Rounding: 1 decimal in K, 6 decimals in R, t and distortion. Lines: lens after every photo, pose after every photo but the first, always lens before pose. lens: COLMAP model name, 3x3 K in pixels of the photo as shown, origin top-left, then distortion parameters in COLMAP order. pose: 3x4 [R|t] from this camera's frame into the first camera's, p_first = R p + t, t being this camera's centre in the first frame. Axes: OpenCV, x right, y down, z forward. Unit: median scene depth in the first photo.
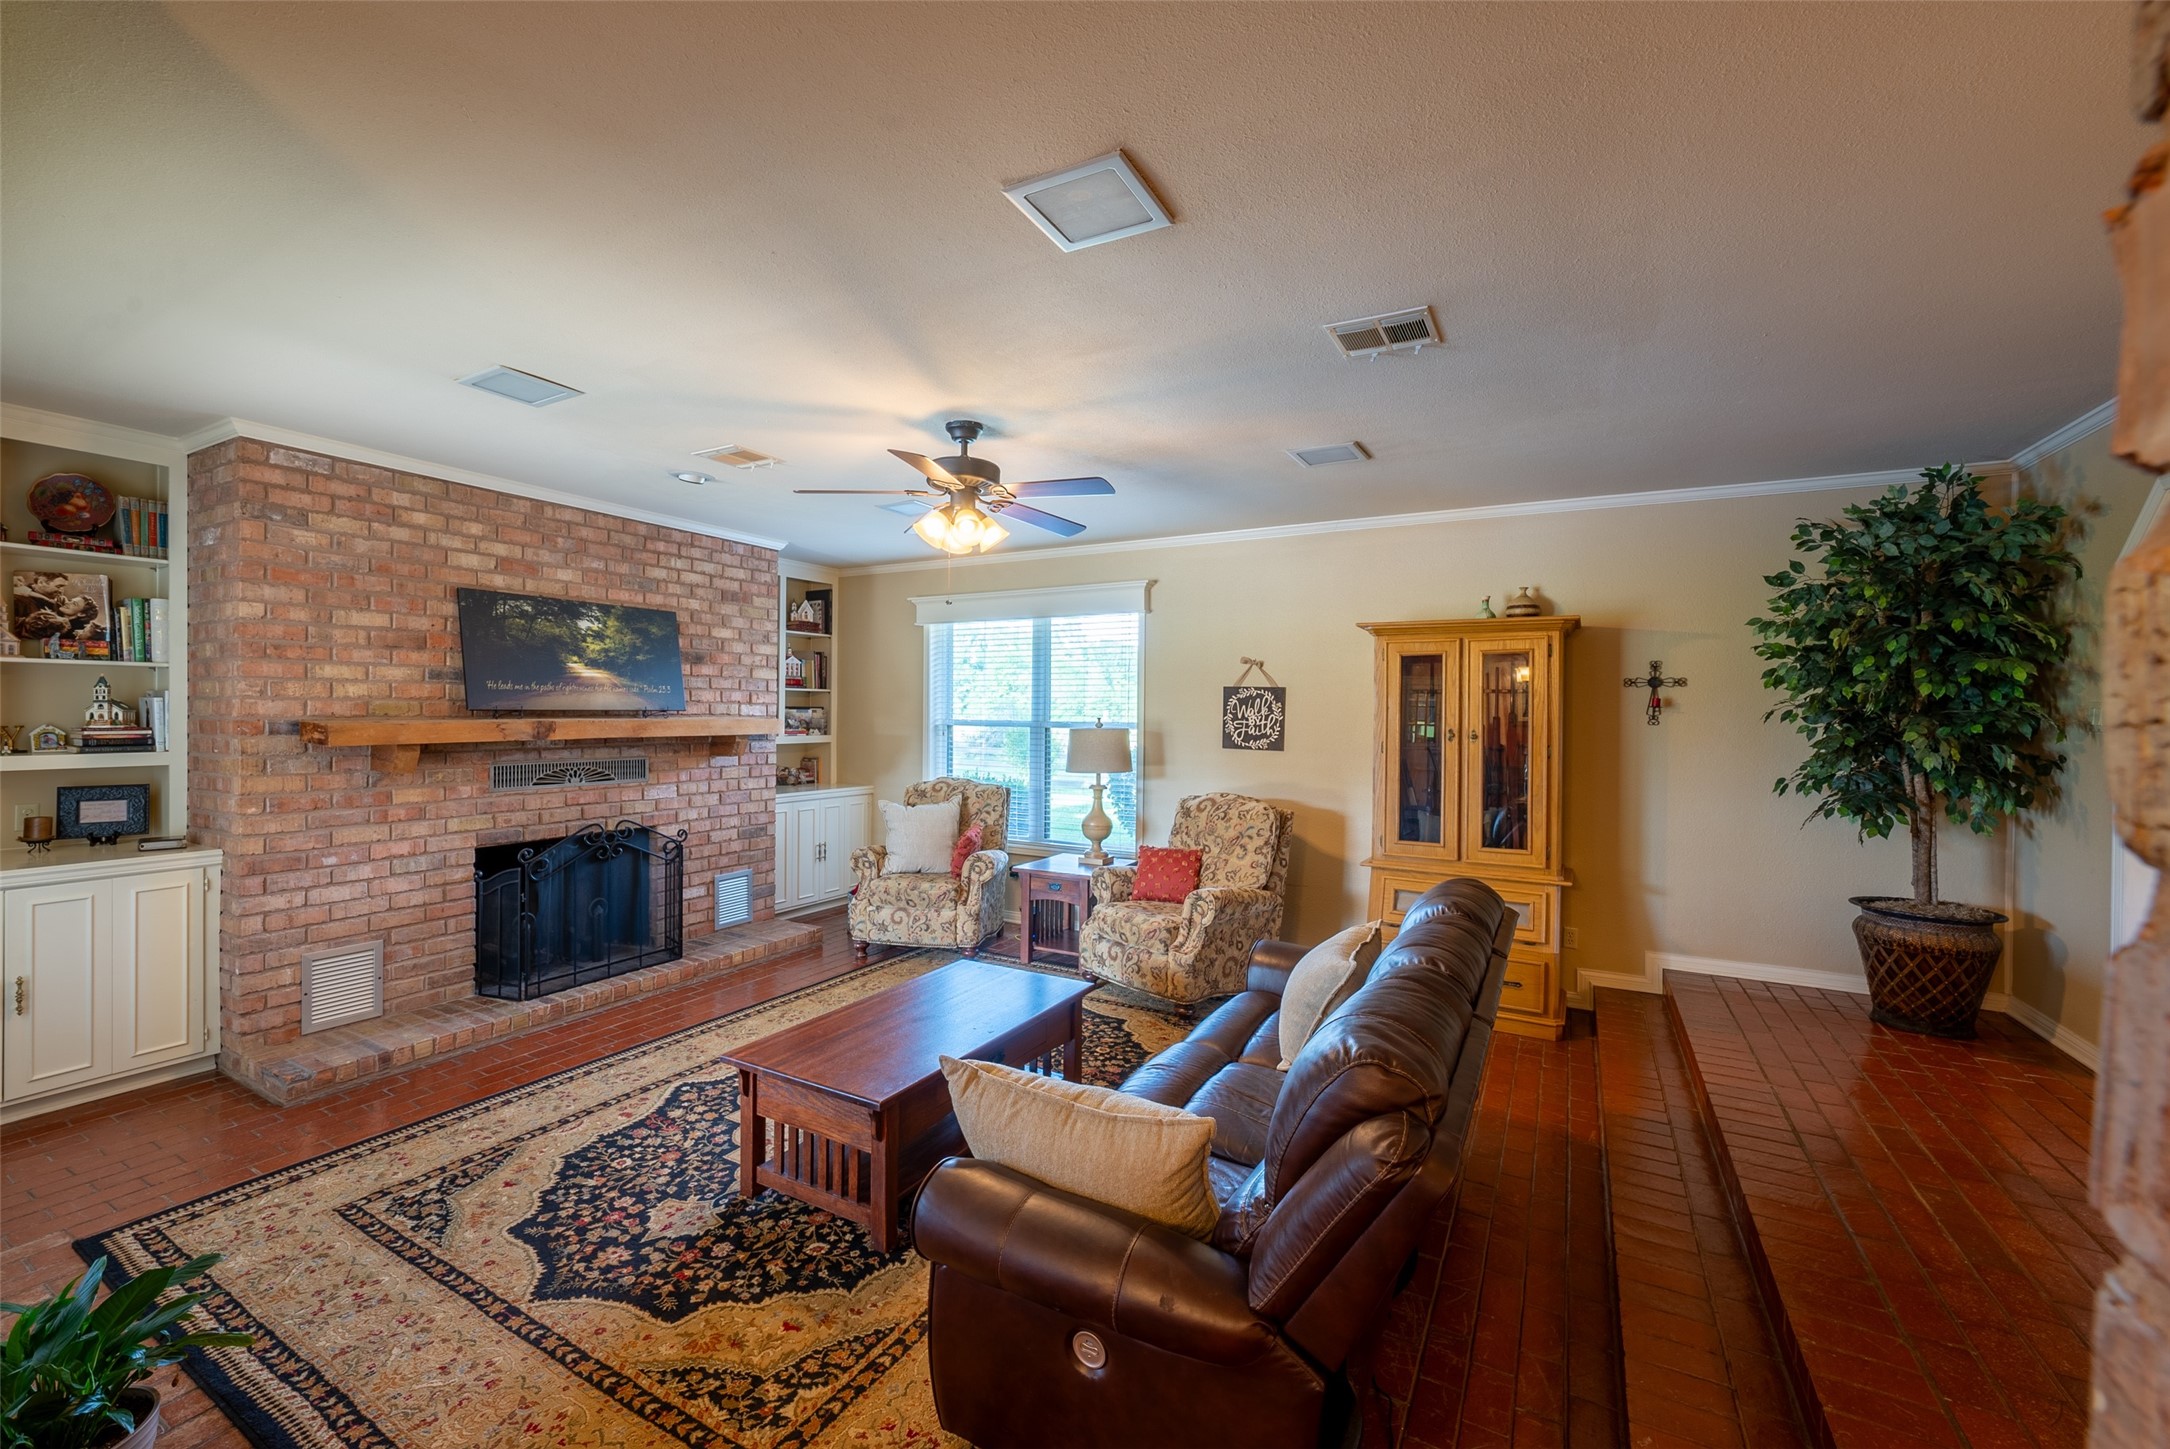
lens RADIAL K [[873.8, 0, 1072.8], [0, 873.8, 717.2], [0, 0, 1]] dist [-0.012014, 0.003547]
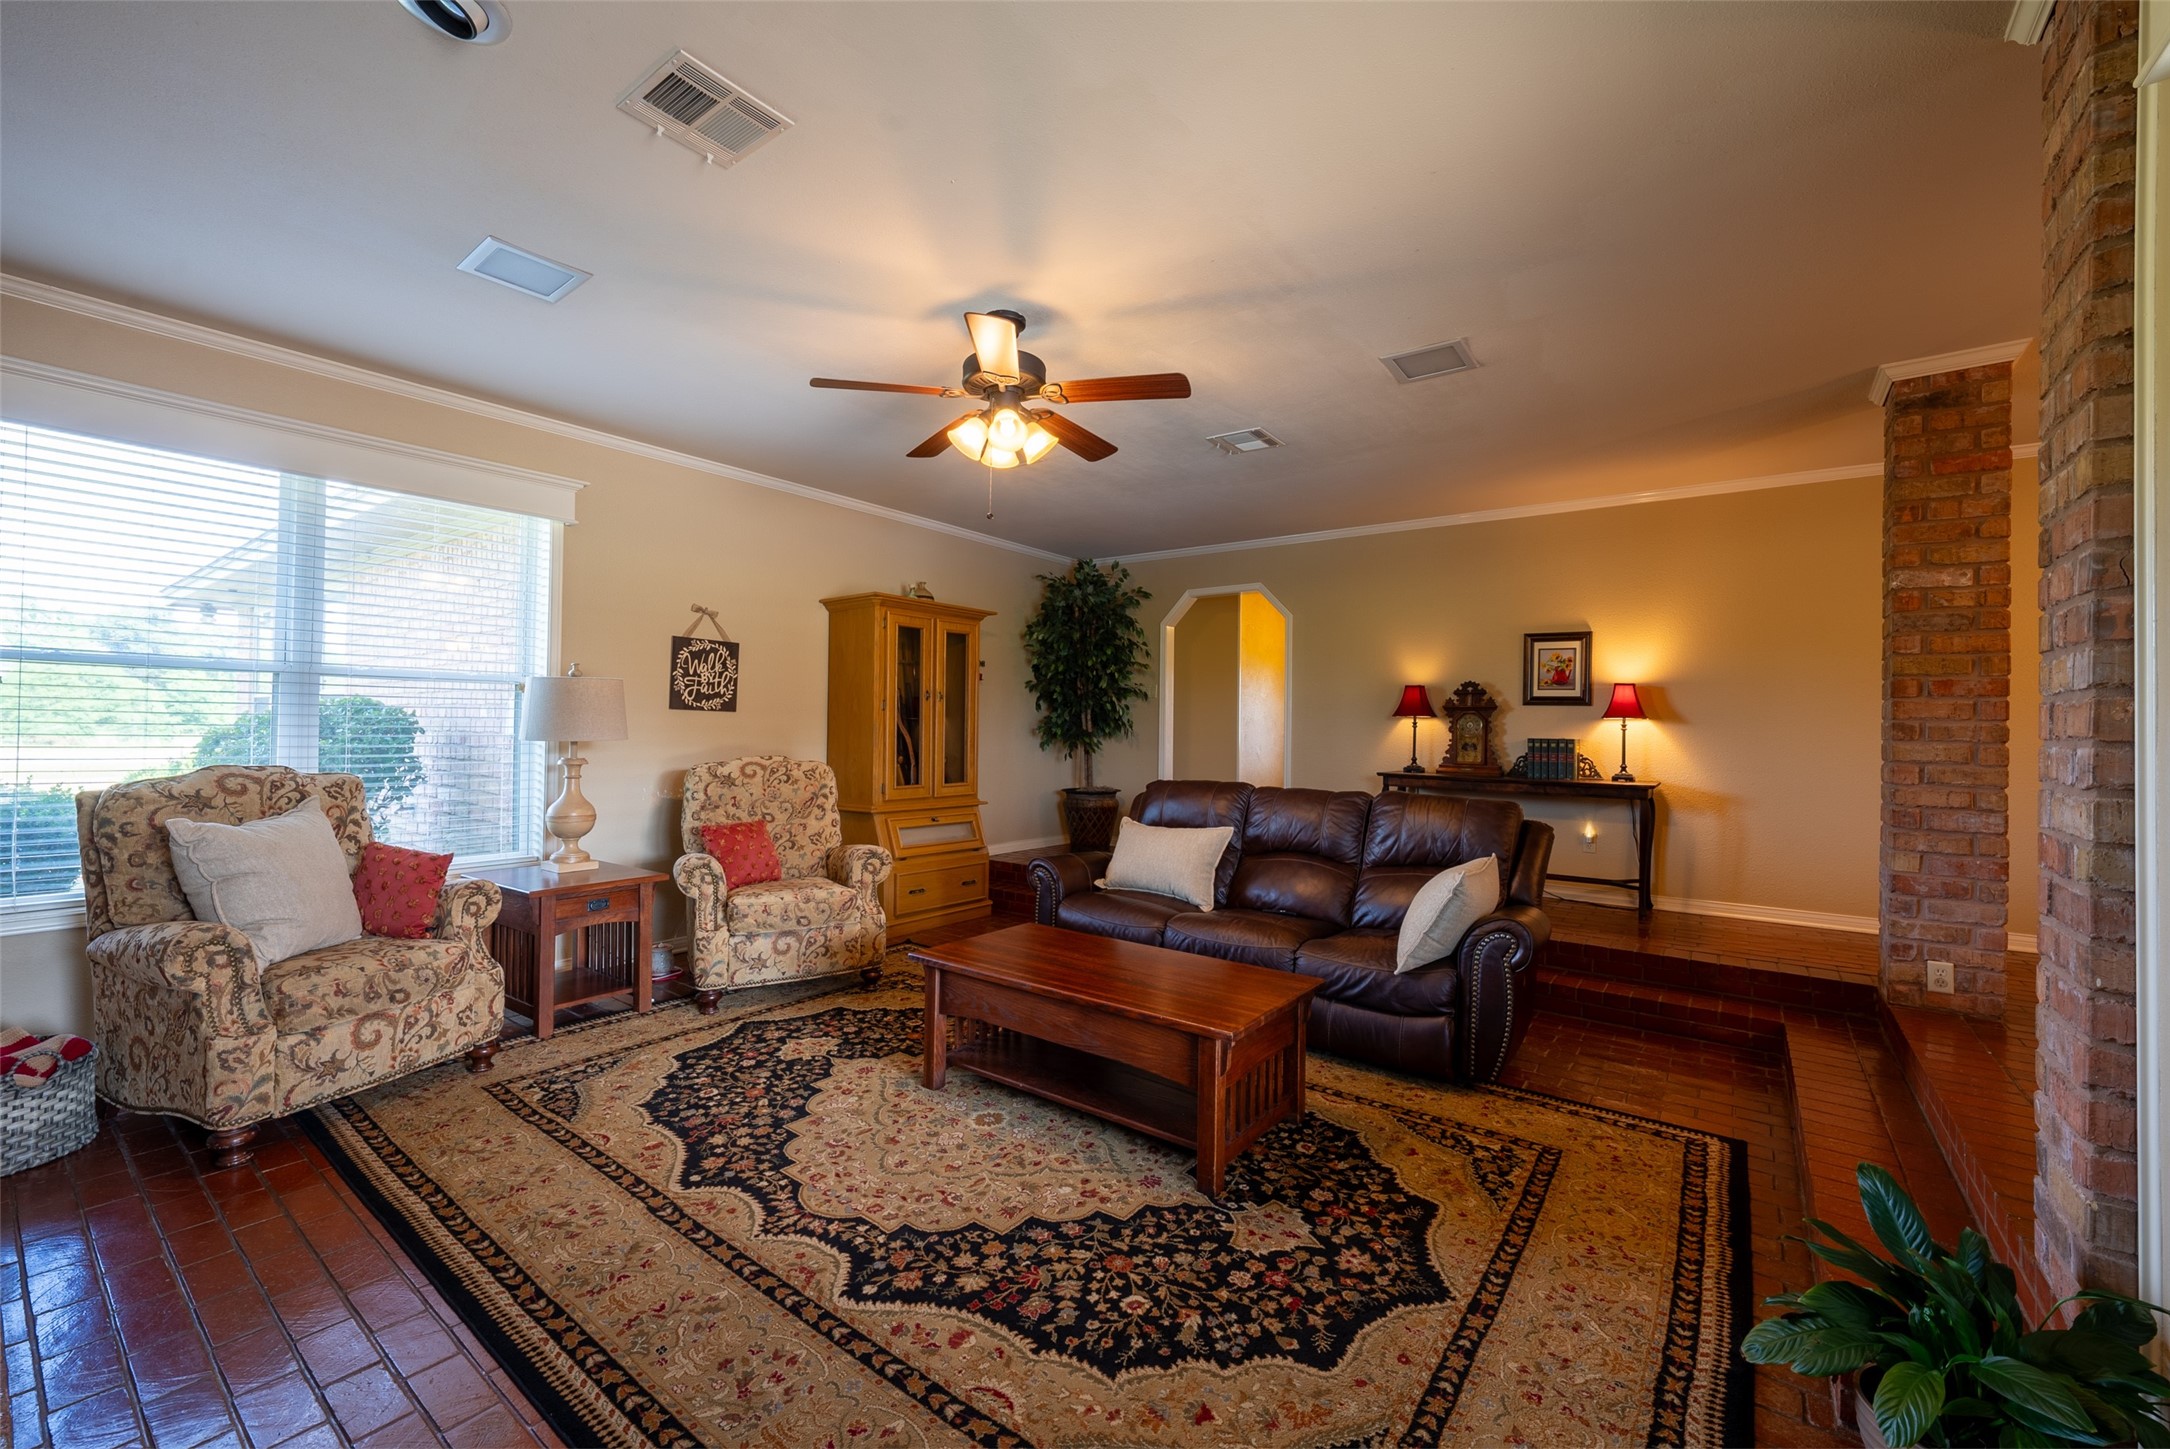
lens RADIAL K [[873.8, 0, 1076.3], [0, 873.8, 722.3], [0, 0, 1]] dist [-0.012014, 0.003547]
pose [[0.133943, -0.002109, 0.990987, -0.801127], [-0.012718, 0.999912, 0.003847, 0.052976], [-0.990907, -0.013119, 0.133904, 0.661496]]
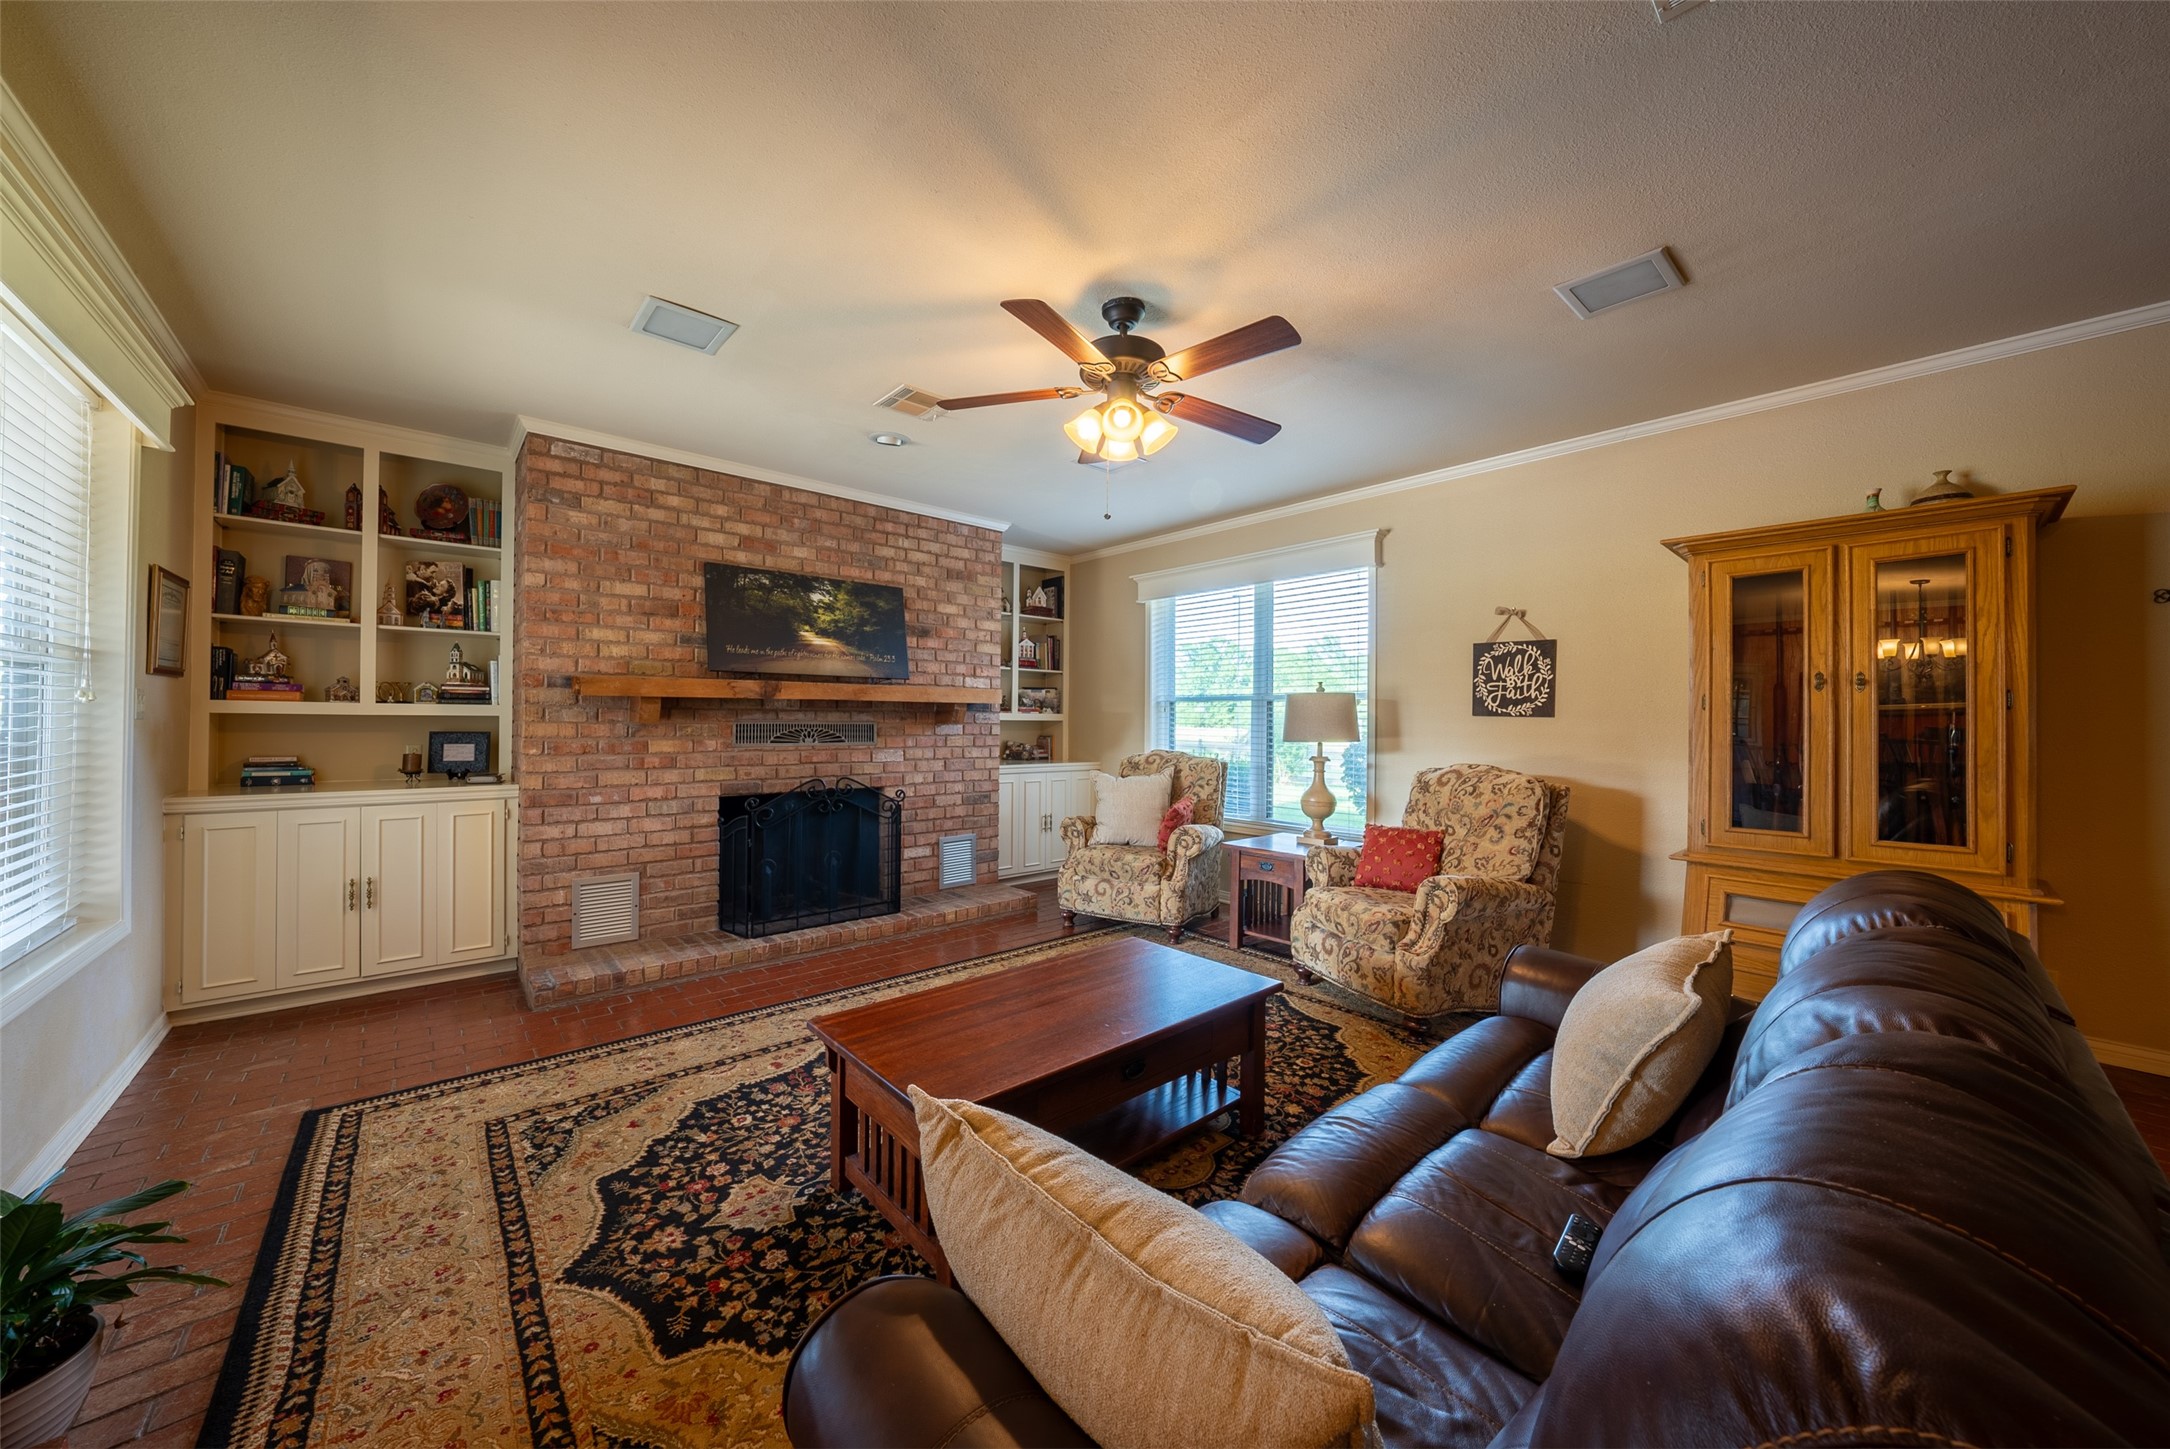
lens RADIAL K [[754.9, 0, 1074.8], [0, 754.9, 717.1], [0, 0, 1]] dist [-0.021787, 0.002166]
pose [[0.945949, -0.002830, -0.324302, 0.055293], [-0.001643, 0.999907, -0.013518, 0.062172], [0.324310, 0.013321, 0.945857, 0.241308]]
